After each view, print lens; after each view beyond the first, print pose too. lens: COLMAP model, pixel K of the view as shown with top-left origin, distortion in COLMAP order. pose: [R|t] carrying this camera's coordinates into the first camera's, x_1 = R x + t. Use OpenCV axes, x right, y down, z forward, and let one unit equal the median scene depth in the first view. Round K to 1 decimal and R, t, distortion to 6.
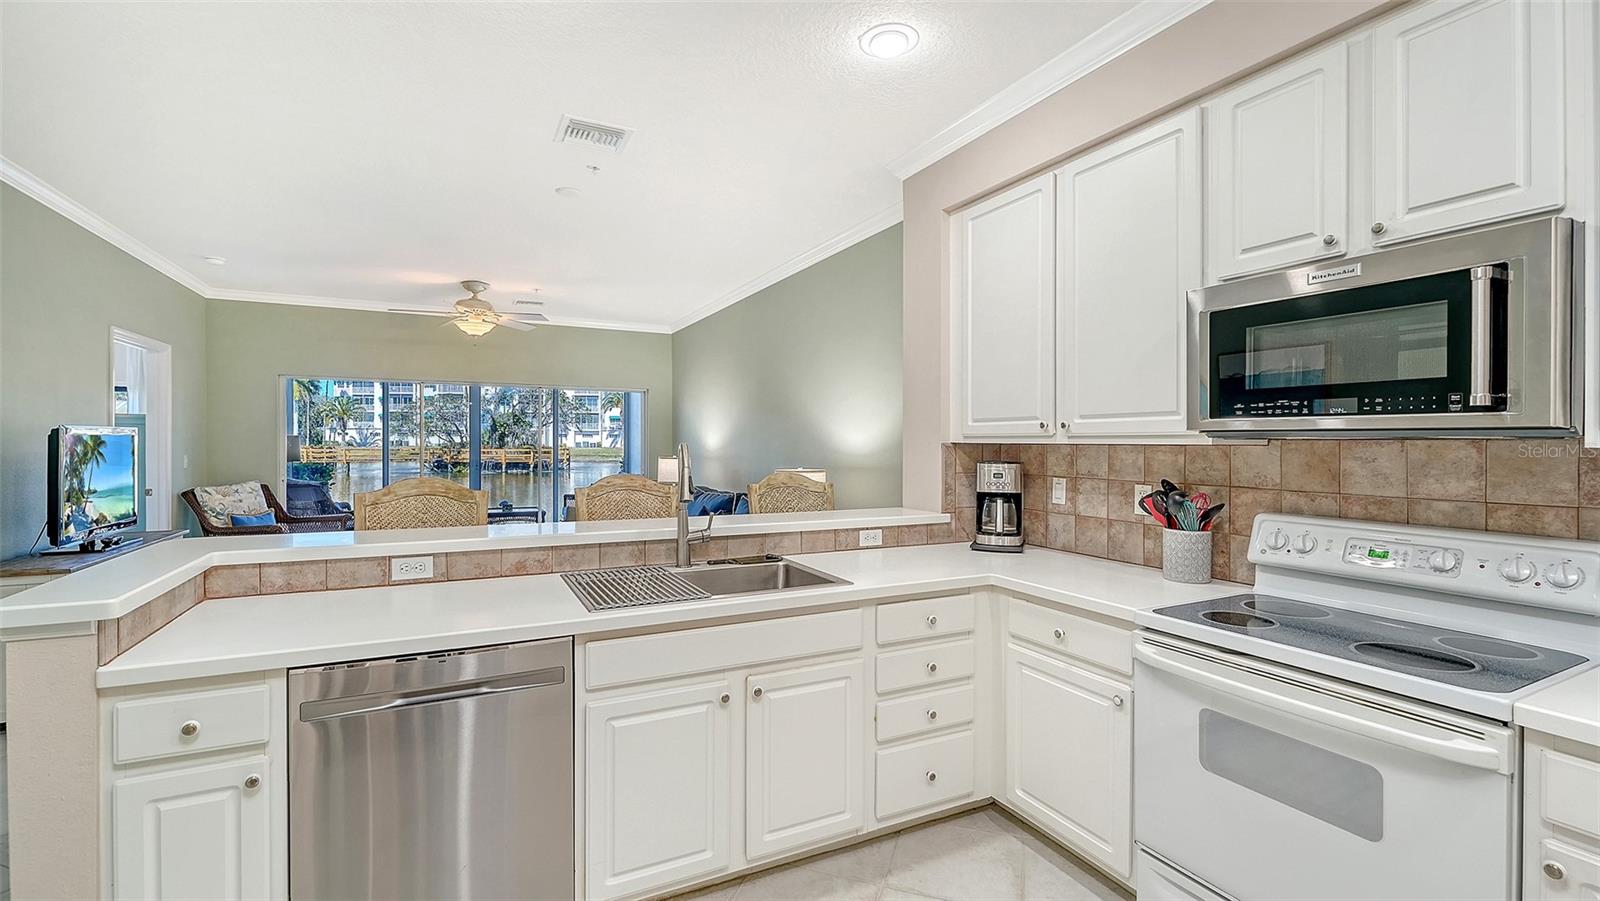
lens RADIAL K [[674.4, 0, 800.0], [0, 674.4, 450.5], [0, 0, 1]] dist [0.001052, 0.000065]
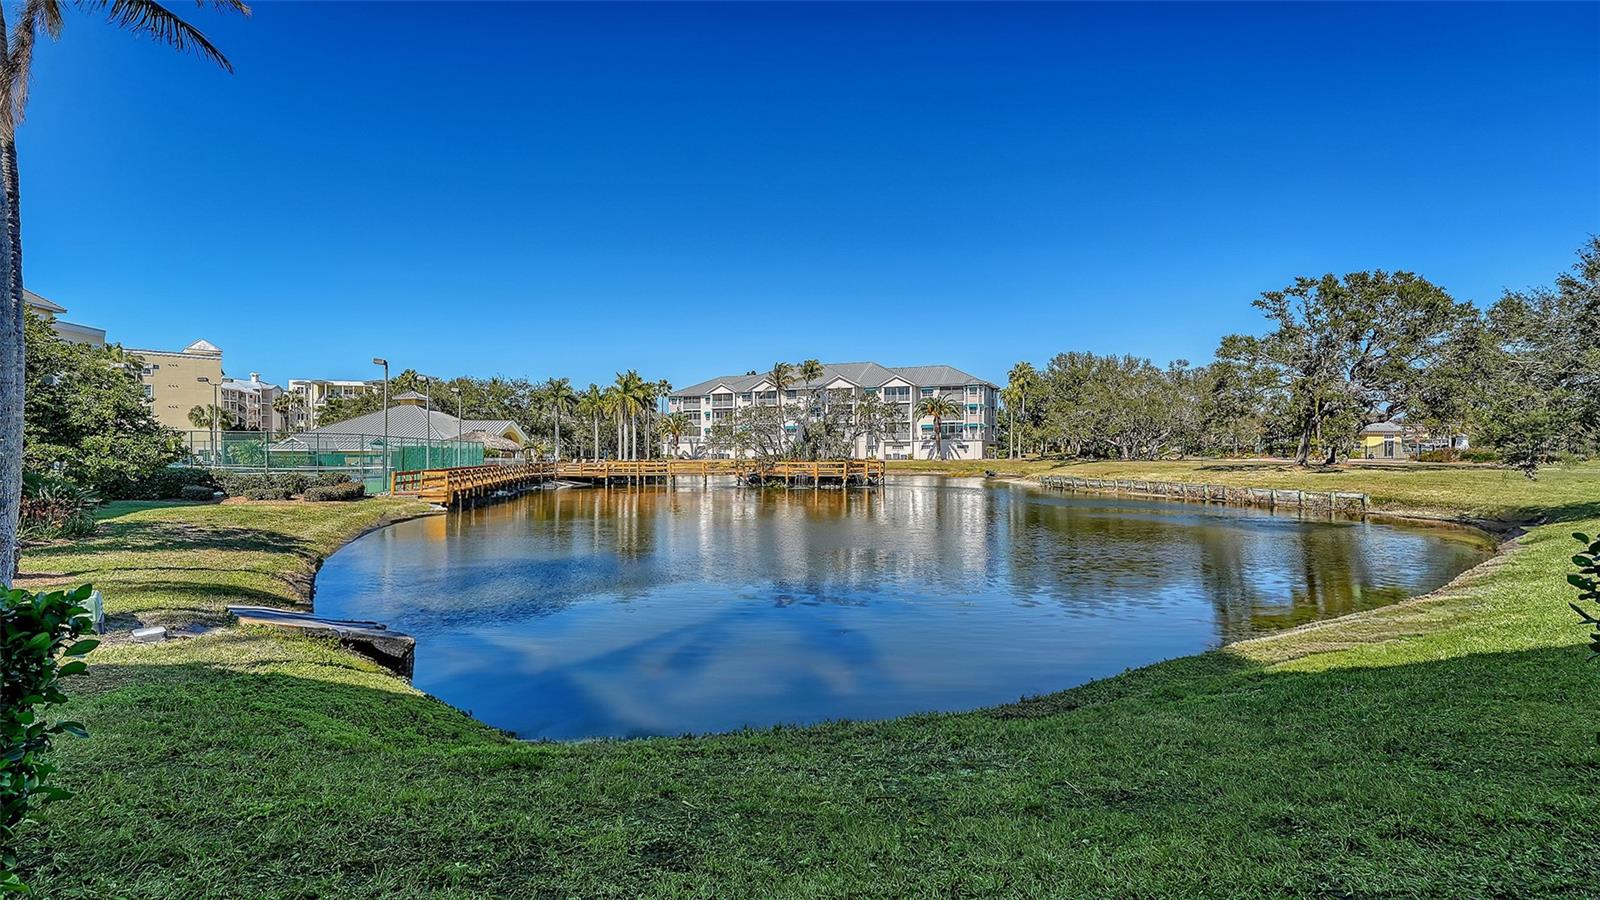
lens RADIAL K [[712.4, 0, 809.8], [0, 712.4, 442.7], [0, 0, 1]] dist [-0.001297, -0.000077]
pose [[0.913884, -0.013205, -0.405760, -0.054408], [0.001876, 0.999598, -0.028307, -0.001019], [0.405971, 0.025108, 0.913541, 0.112765]]
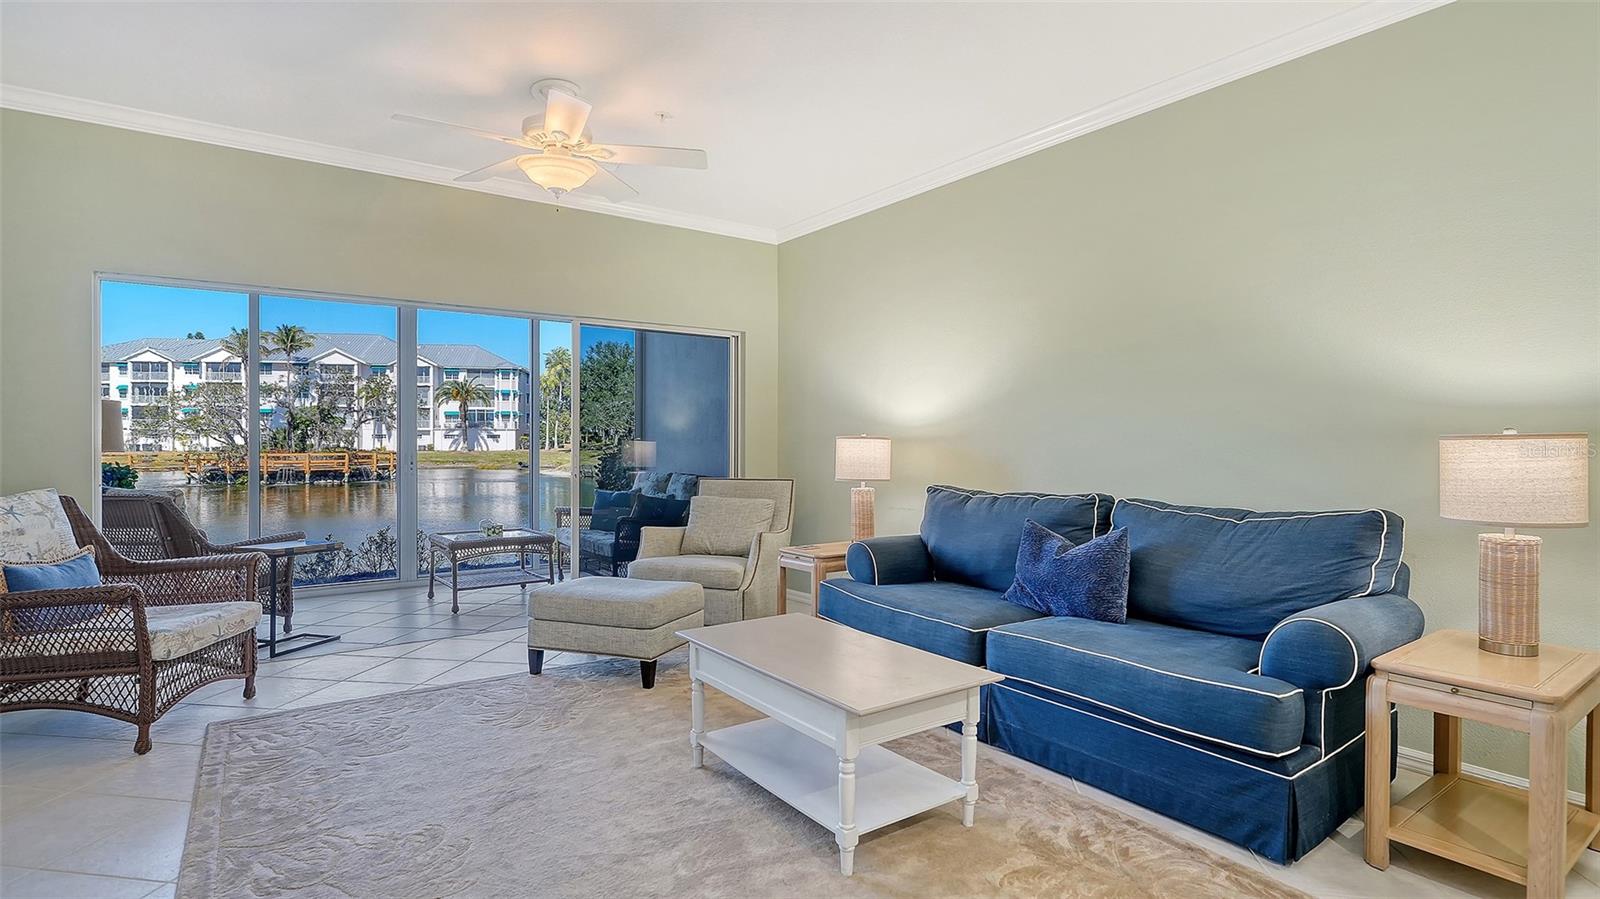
lens RADIAL K [[787.8, 0, 800.0], [0, 787.8, 449.5], [0, 0, 1]] dist [0.001024, -0.000288]
pose [[0.987302, -0.007616, 0.158671, -0.027663], [0.008375, 0.999956, -0.004115, 0.001744], [-0.158632, 0.005392, 0.987323, 0.027207]]
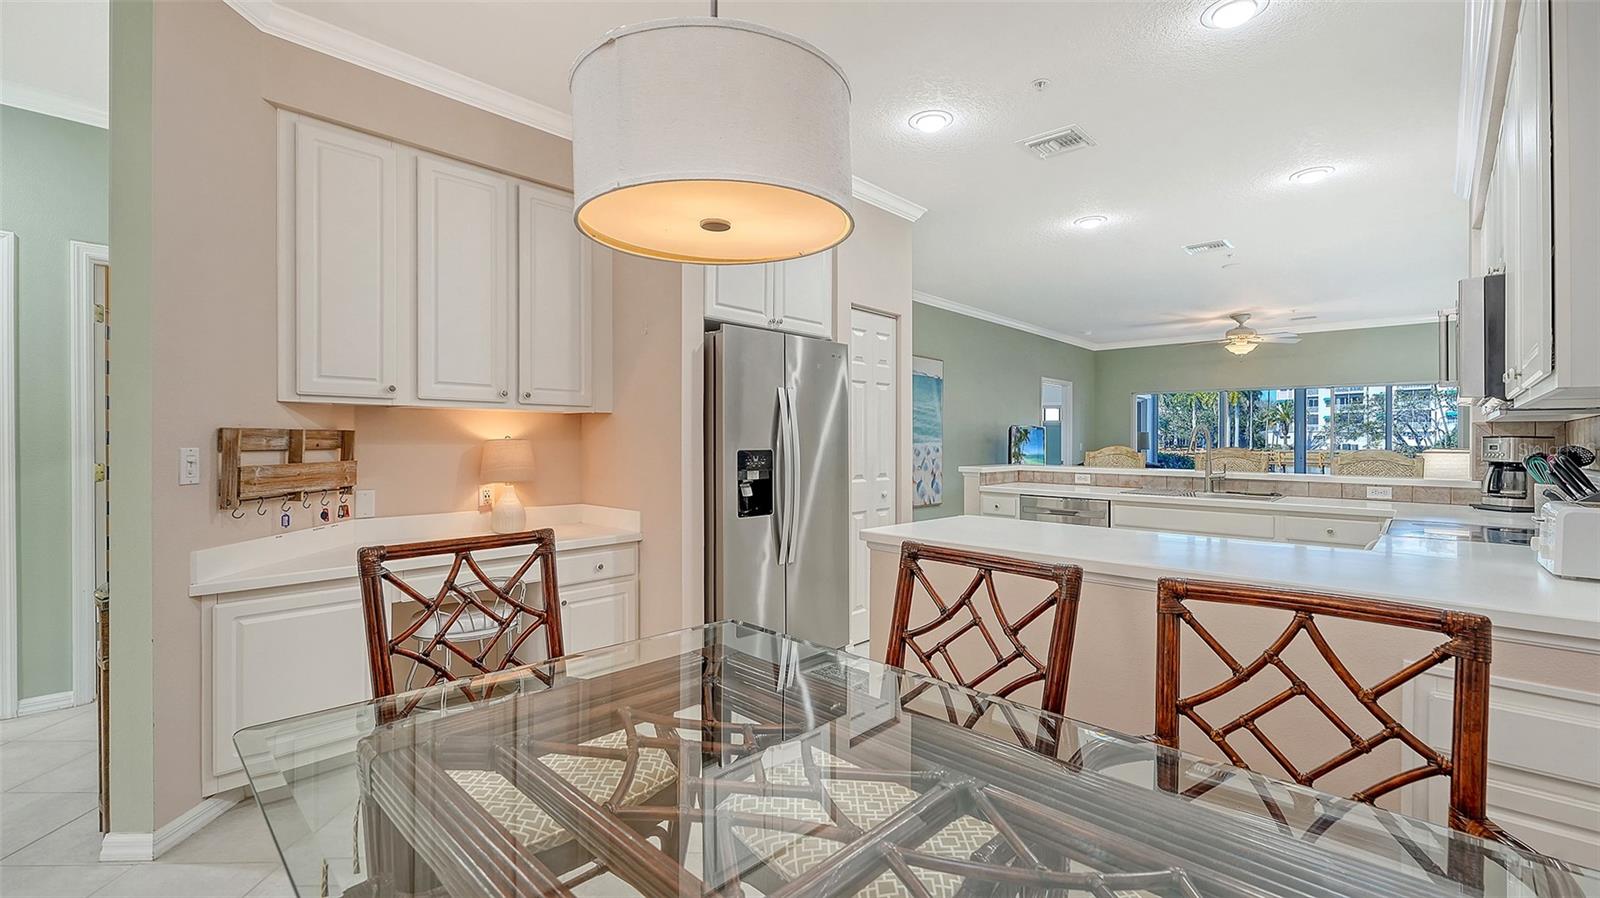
lens RADIAL K [[674.4, 0, 800.0], [0, 674.4, 449.0], [0, 0, 1]] dist [0.001052, 0.000065]
pose [[0.334489, 0.008763, -0.942359, 0.050835], [-0.016878, 0.999852, 0.003307, 0.002908], [0.942248, 0.014799, 0.334588, -0.028280]]
